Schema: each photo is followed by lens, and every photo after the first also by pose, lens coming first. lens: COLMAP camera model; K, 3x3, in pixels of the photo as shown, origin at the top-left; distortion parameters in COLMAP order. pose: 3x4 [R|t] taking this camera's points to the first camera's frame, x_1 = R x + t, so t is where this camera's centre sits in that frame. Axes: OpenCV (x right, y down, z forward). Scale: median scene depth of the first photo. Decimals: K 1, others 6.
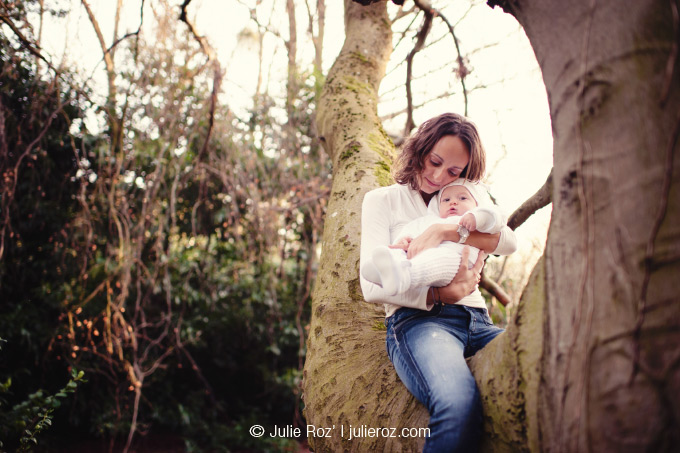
lens RADIAL K [[677.6, 0, 340.0], [0, 677.6, 226.5], [0, 0, 1]] dist [-0.112433, 0.129663]
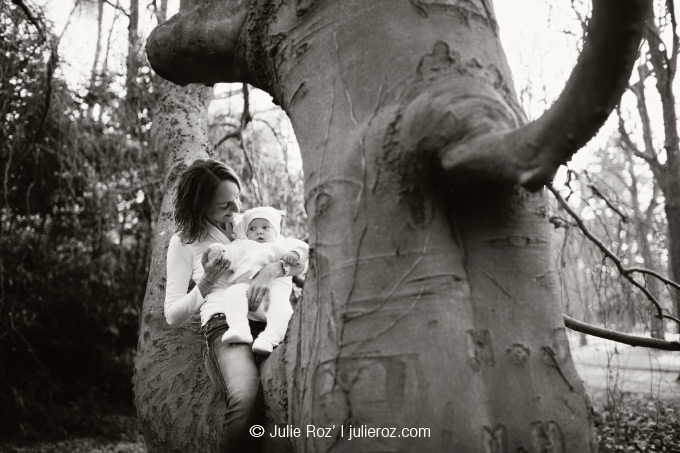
lens RADIAL K [[677.6, 0, 340.0], [0, 677.6, 226.5], [0, 0, 1]] dist [-0.112433, 0.129663]
pose [[0.973920, 0.005523, 0.226824, 0.020889], [-0.015400, 0.999007, 0.041799, -0.063575], [-0.226368, -0.044202, 0.973038, -0.160158]]
